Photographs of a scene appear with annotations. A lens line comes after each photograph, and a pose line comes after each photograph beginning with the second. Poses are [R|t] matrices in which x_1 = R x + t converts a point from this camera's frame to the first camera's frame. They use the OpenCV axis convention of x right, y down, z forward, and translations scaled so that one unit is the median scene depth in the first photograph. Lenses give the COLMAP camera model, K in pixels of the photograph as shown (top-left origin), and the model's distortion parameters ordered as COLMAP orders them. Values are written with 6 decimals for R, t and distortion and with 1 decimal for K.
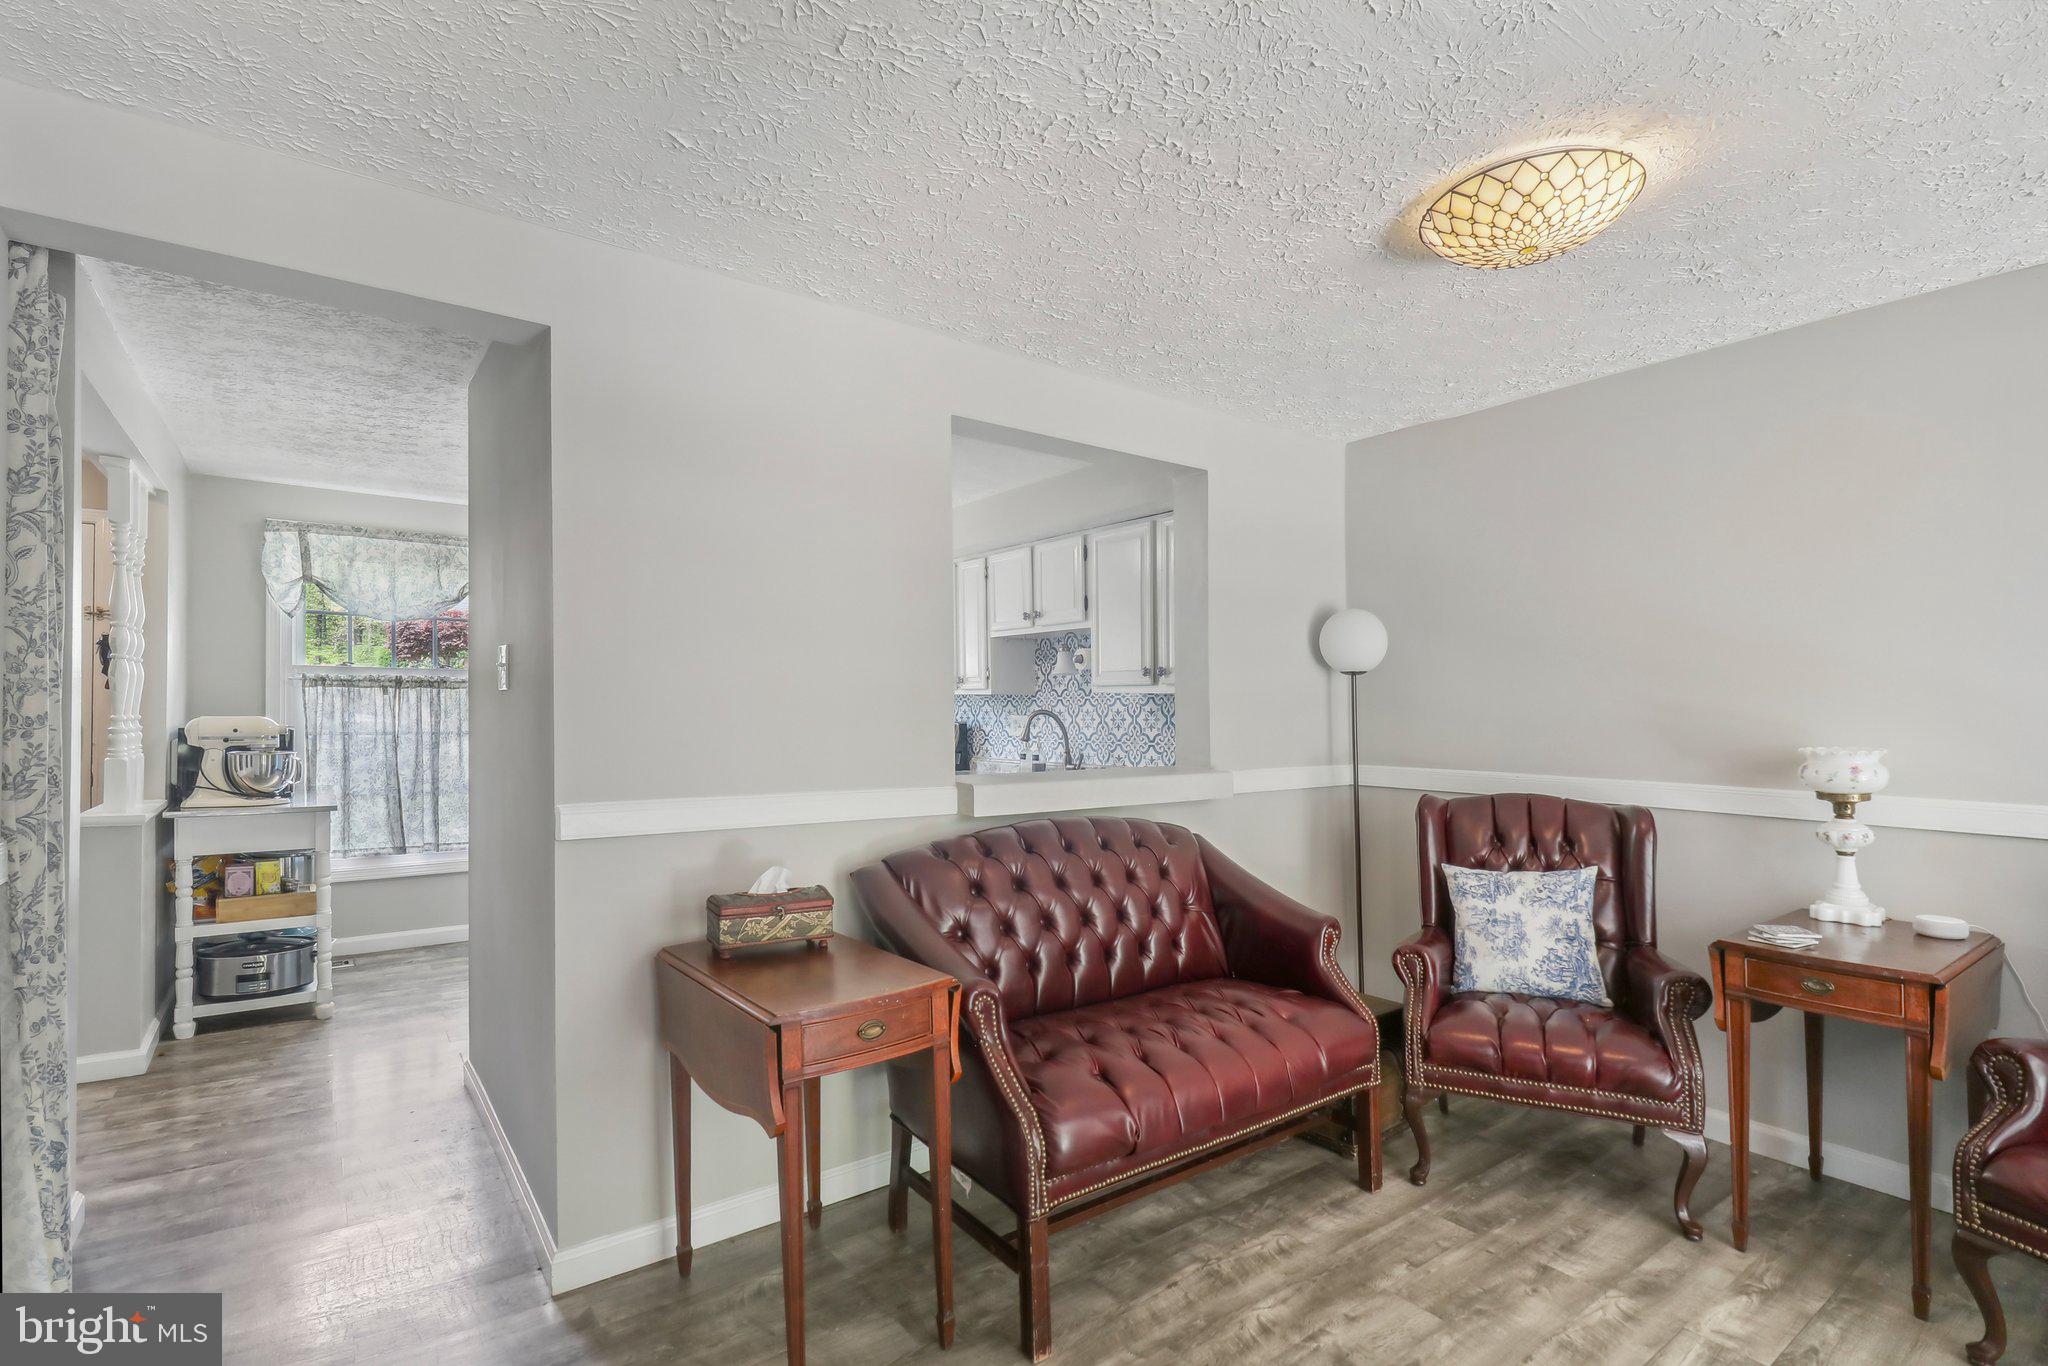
lens RADIAL K [[965.6, 0, 1024.0], [0, 965.6, 683.0], [0, 0, 1]] dist [0.000340, -0.000151]
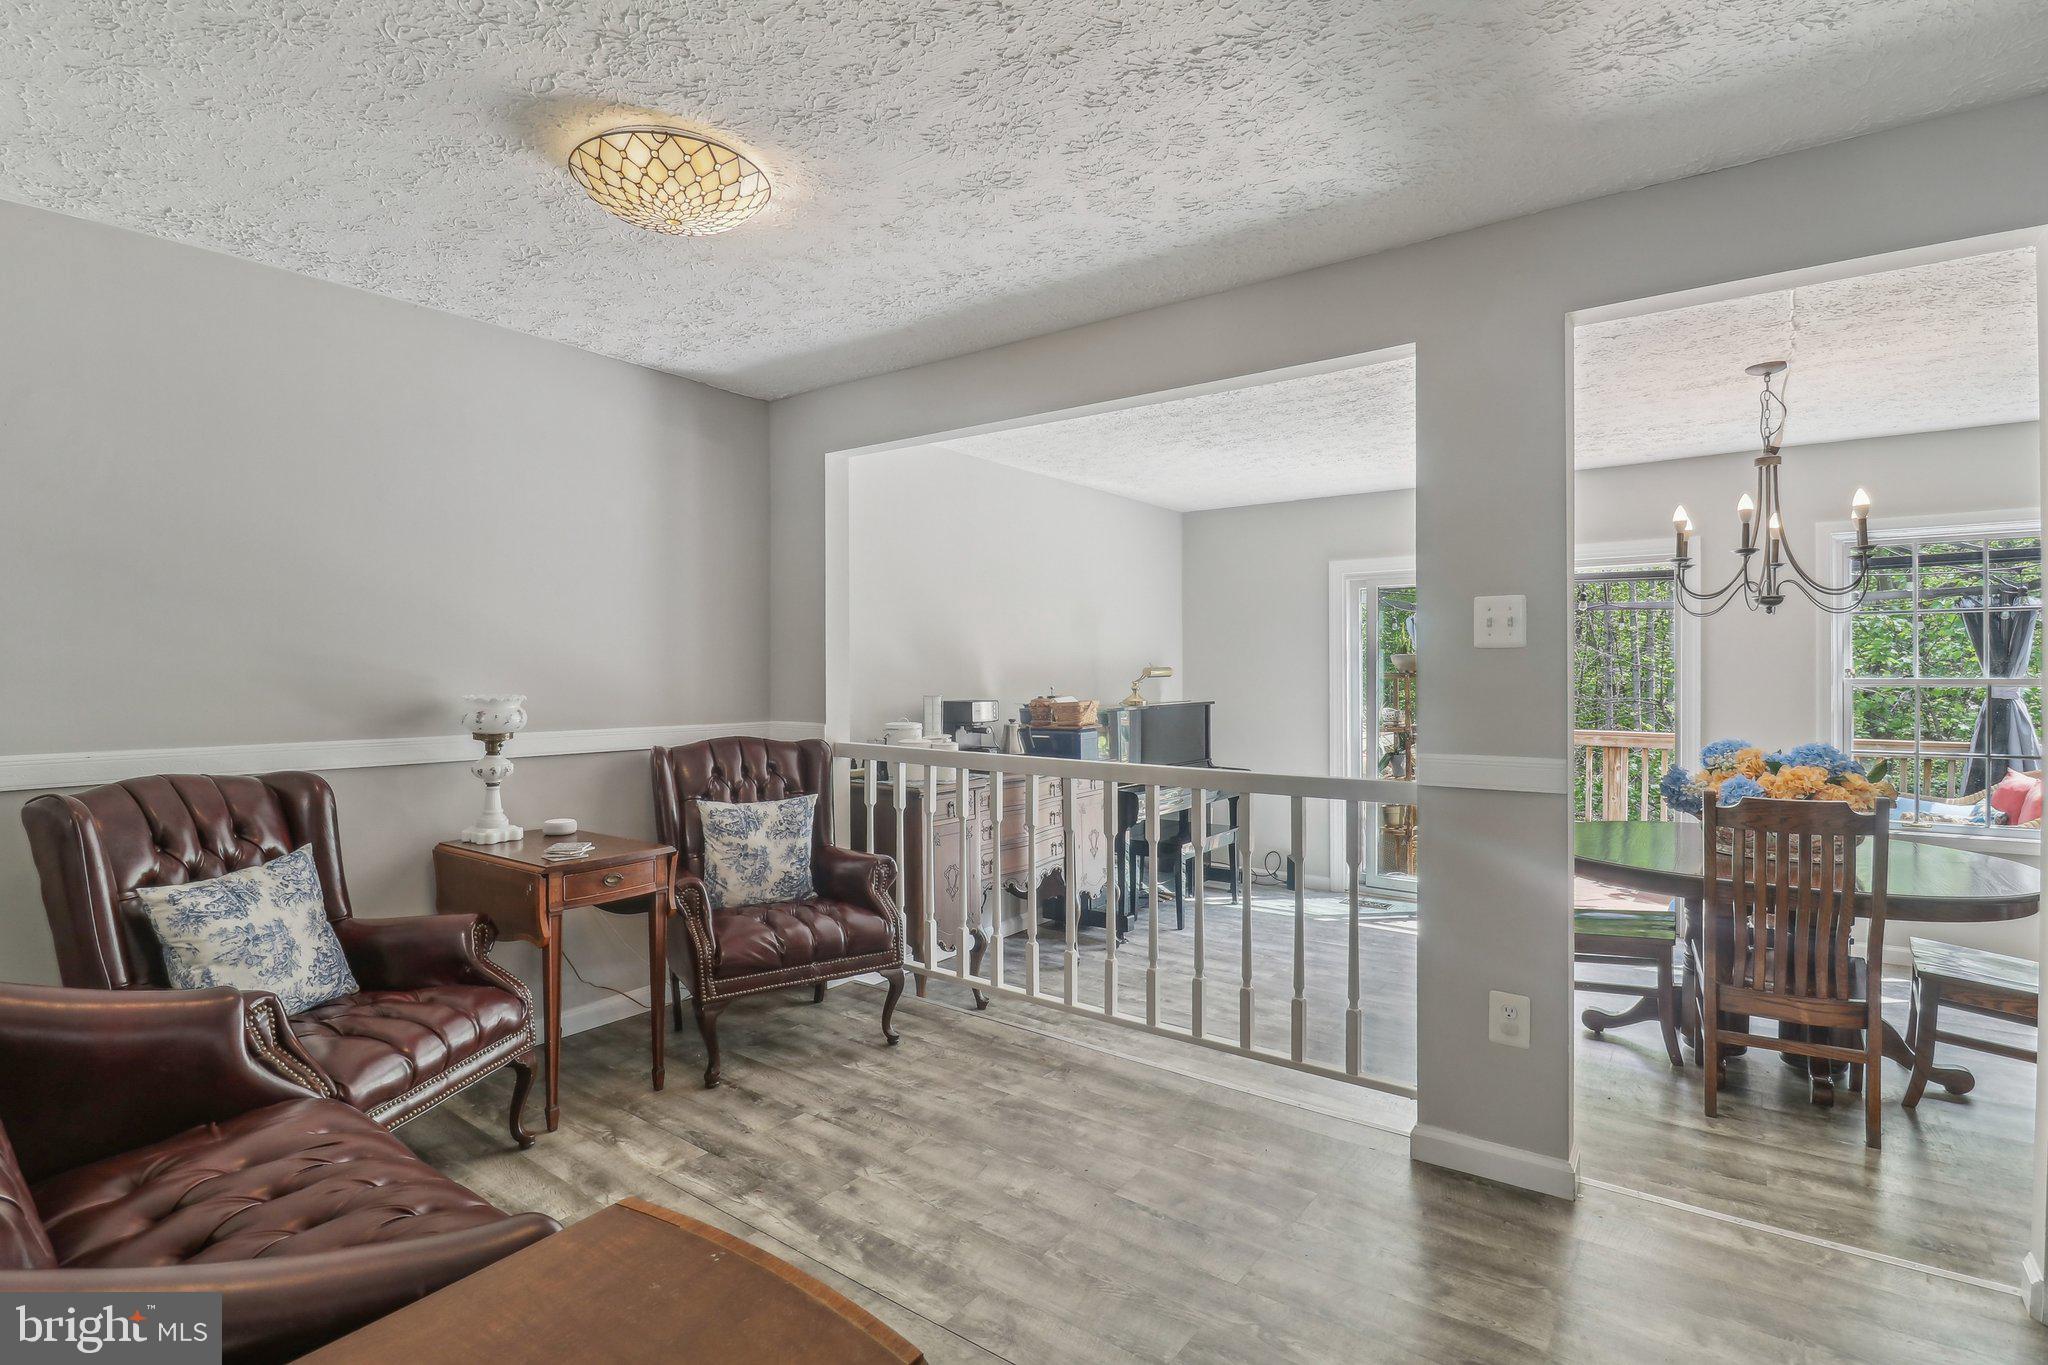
lens RADIAL K [[974.7, 0, 1017.4], [0, 974.7, 649.2], [0, 0, 1]] dist [0.000336, -0.008608]
pose [[-0.286531, 0.009160, 0.958027, -0.475622], [-0.029371, 0.999400, -0.018341, 0.015376], [-0.957621, -0.033394, -0.286090, 0.728275]]
